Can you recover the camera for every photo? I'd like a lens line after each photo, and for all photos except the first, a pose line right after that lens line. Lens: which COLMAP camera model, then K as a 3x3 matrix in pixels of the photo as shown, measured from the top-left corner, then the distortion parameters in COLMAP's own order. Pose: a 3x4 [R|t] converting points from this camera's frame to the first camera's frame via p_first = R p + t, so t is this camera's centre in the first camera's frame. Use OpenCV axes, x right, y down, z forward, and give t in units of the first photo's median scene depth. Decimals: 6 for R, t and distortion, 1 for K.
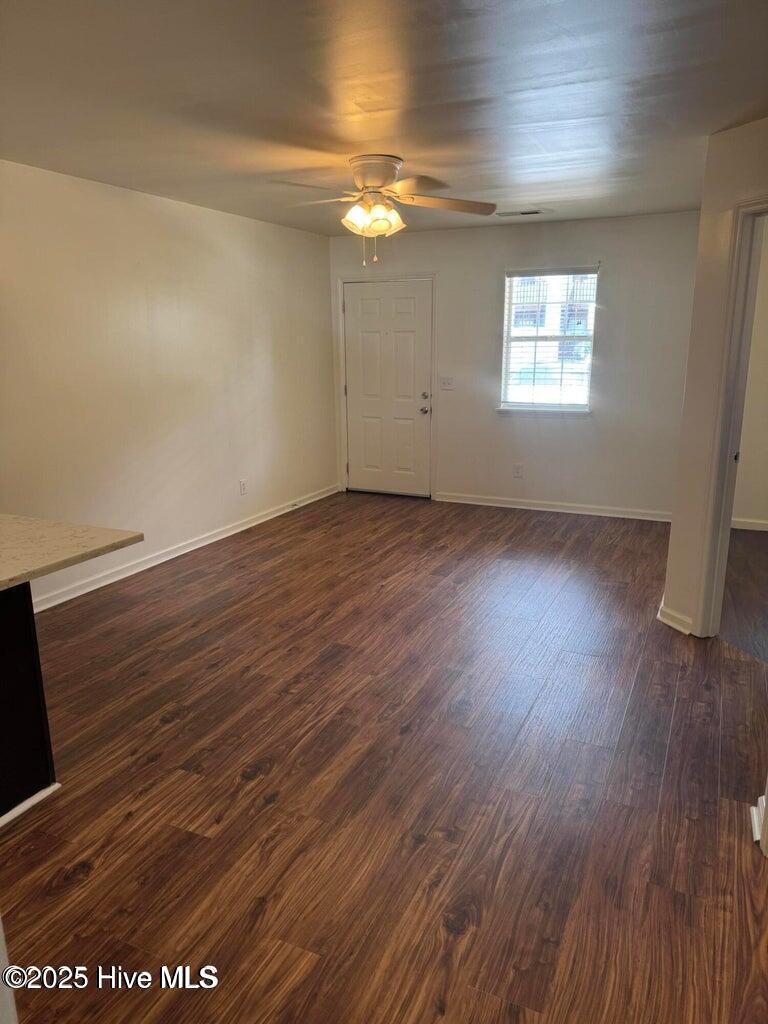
lens RADIAL K [[724.6, 0, 384.0], [0, 724.6, 512.0], [0, 0, 1]] dist [-0.004474, -0.002864]
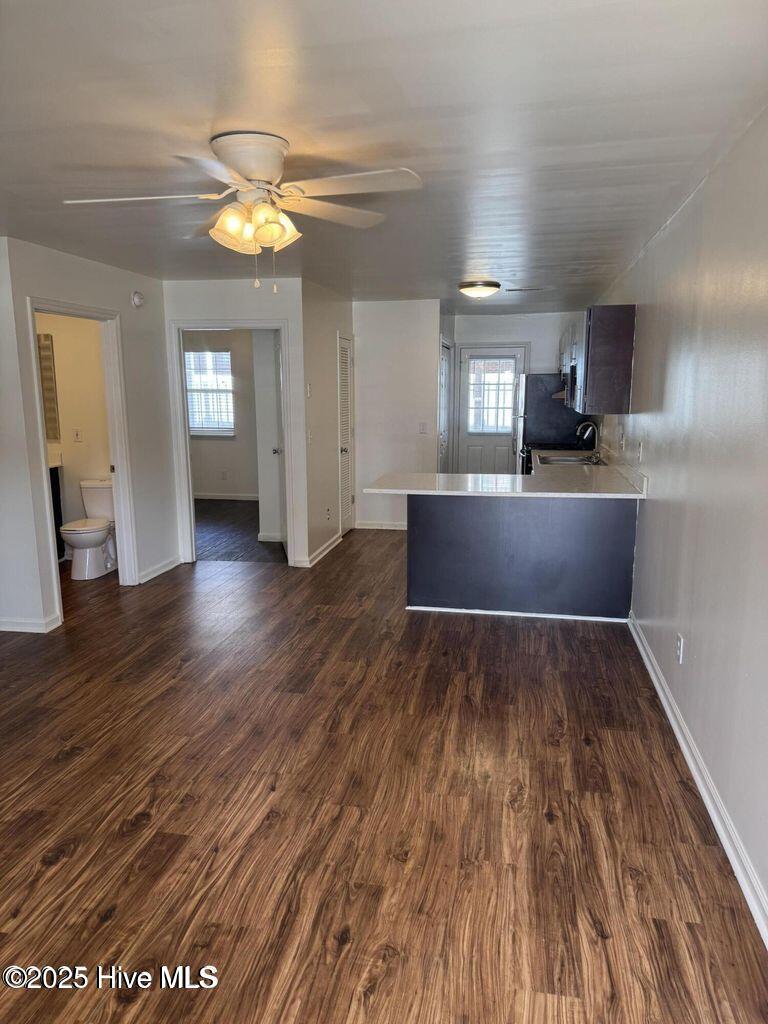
lens RADIAL K [[724.6, 0, 384.0], [0, 724.6, 512.0], [0, 0, 1]] dist [-0.004474, -0.002864]
pose [[-0.970853, 0.040693, -0.236197, 0.044895], [-0.055152, 0.921107, 0.385384, -0.378674], [0.233245, 0.387178, -0.892015, 1.575956]]
